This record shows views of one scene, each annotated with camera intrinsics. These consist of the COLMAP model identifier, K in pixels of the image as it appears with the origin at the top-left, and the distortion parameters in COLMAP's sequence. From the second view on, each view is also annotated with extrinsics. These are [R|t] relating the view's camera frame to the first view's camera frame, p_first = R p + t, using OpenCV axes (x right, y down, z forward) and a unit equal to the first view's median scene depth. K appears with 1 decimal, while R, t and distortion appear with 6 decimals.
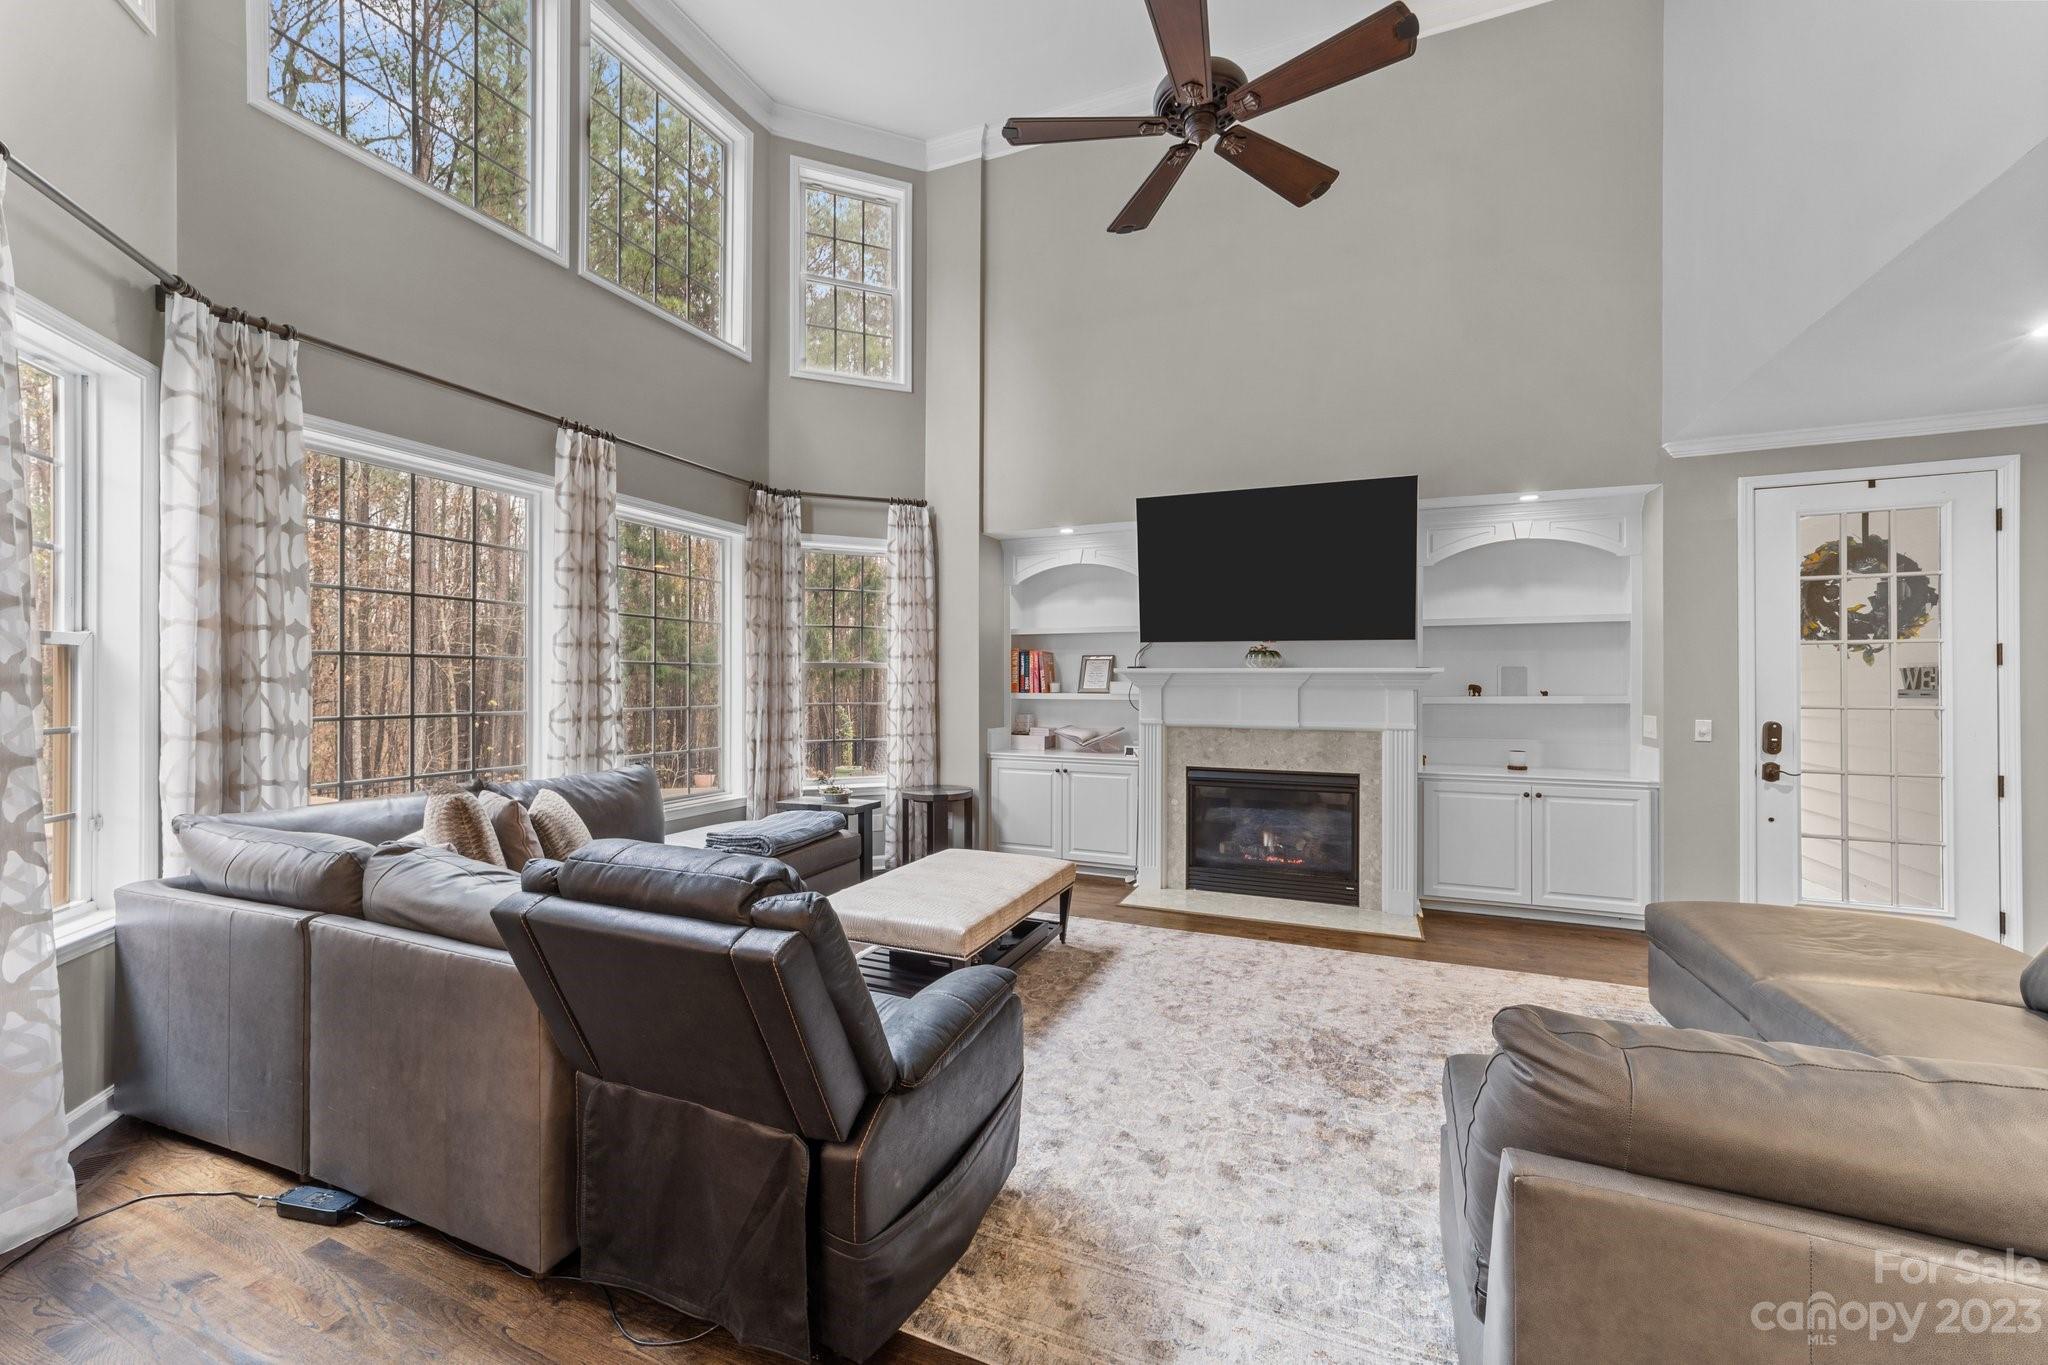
lens RADIAL K [[788.5, 0, 1015.8], [0, 788.5, 678.0], [0, 0, 1]] dist [-0.012753, 0.005662]
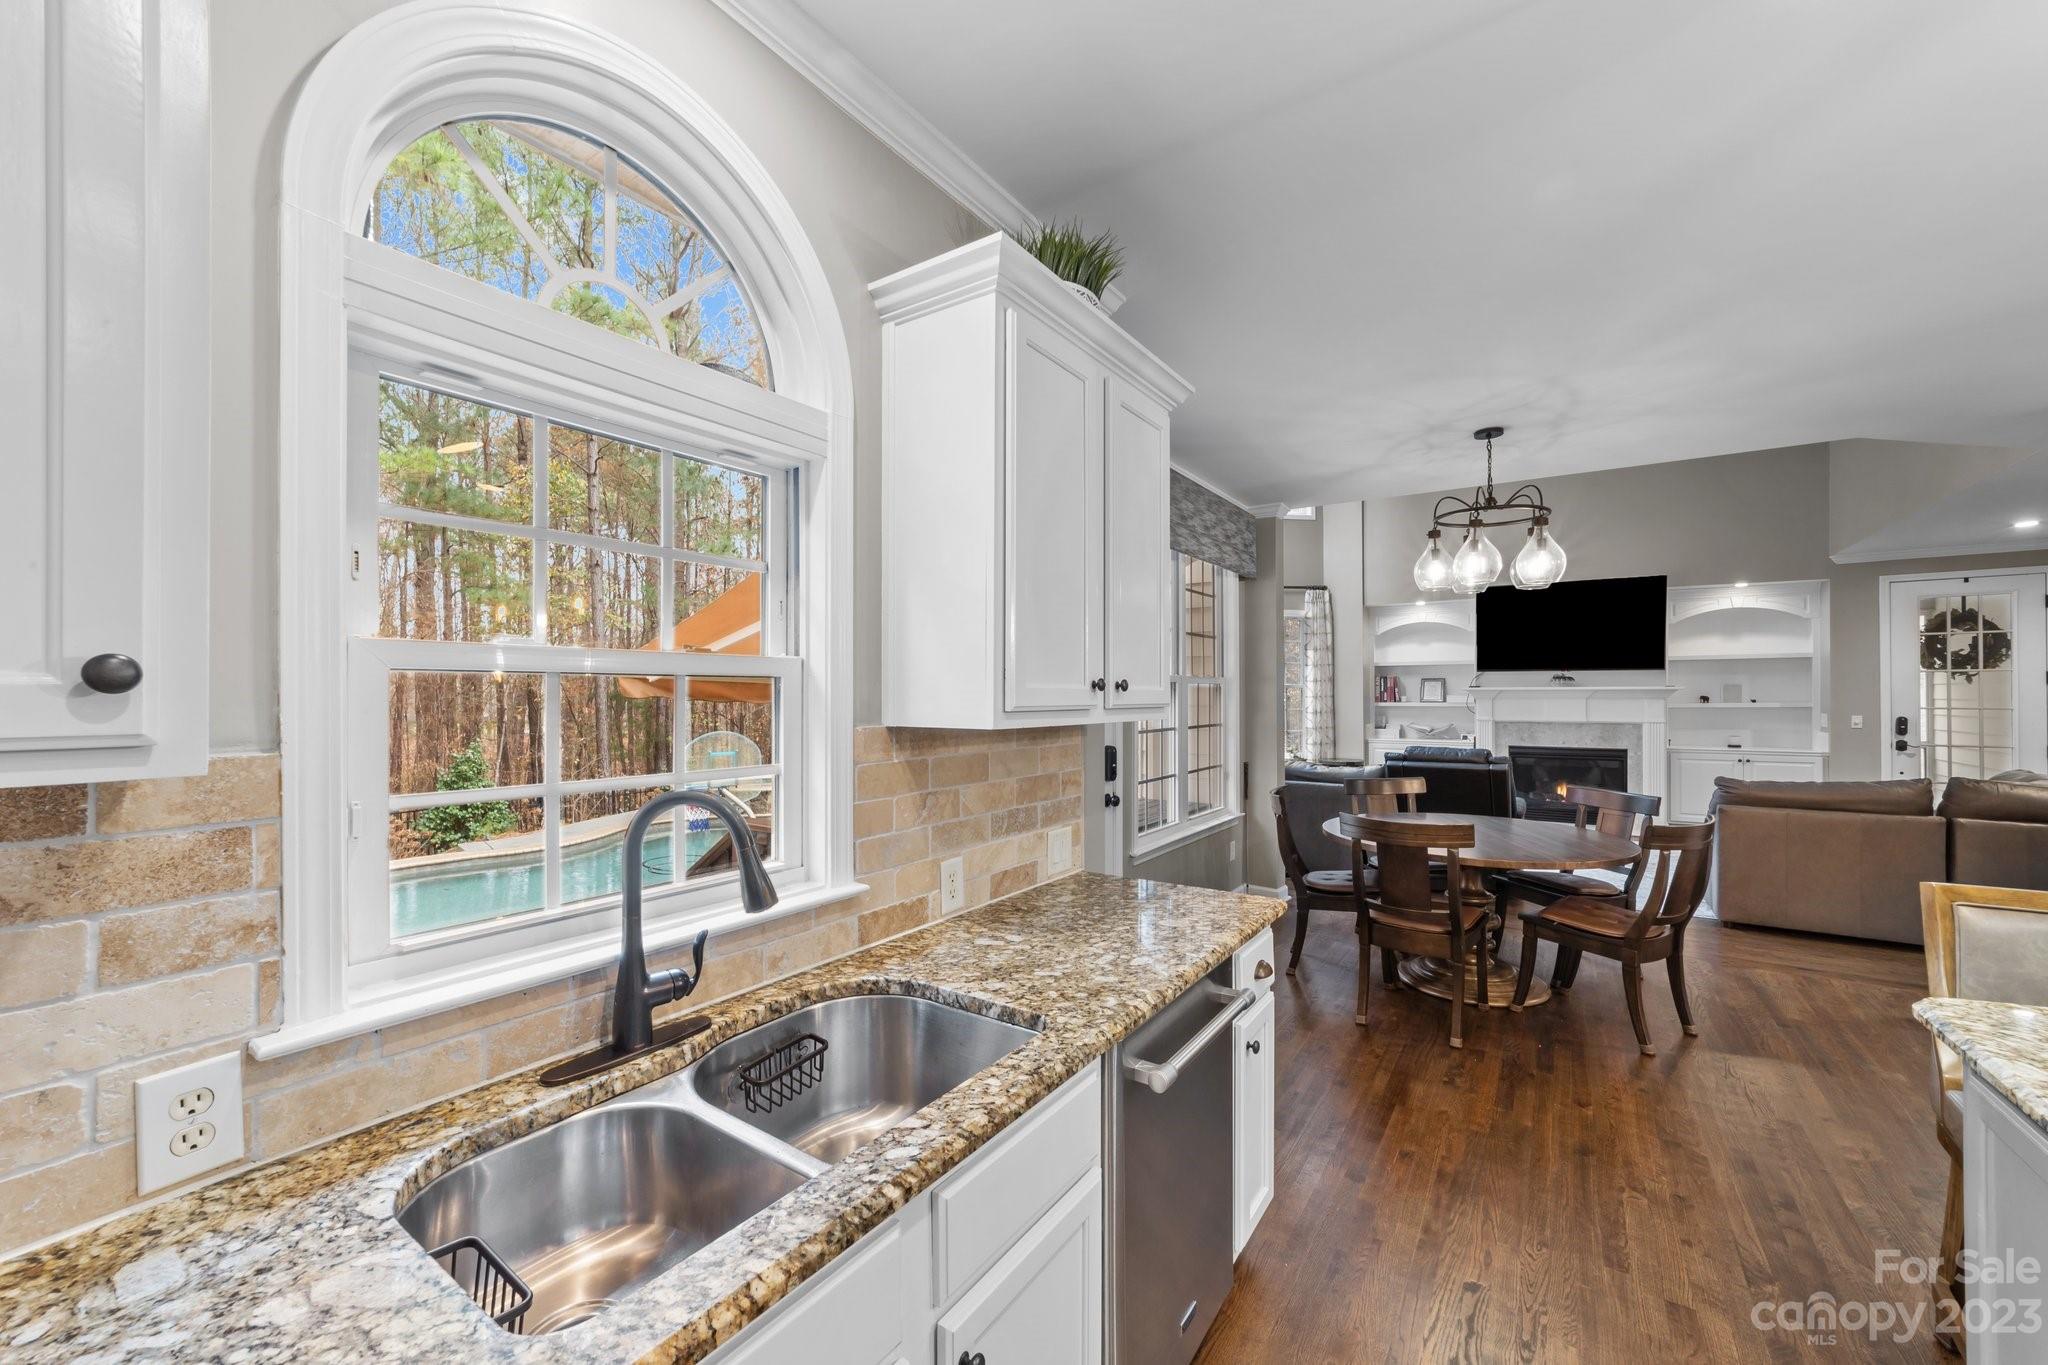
lens RADIAL K [[788.5, 0, 1031.8], [0, 788.5, 698.7], [0, 0, 1]] dist [-0.012753, 0.005662]
pose [[0.984526, -0.004160, -0.175188, -0.520082], [0.005581, 0.999955, 0.007618, -0.006425], [0.175148, -0.008478, 0.984506, -0.867132]]
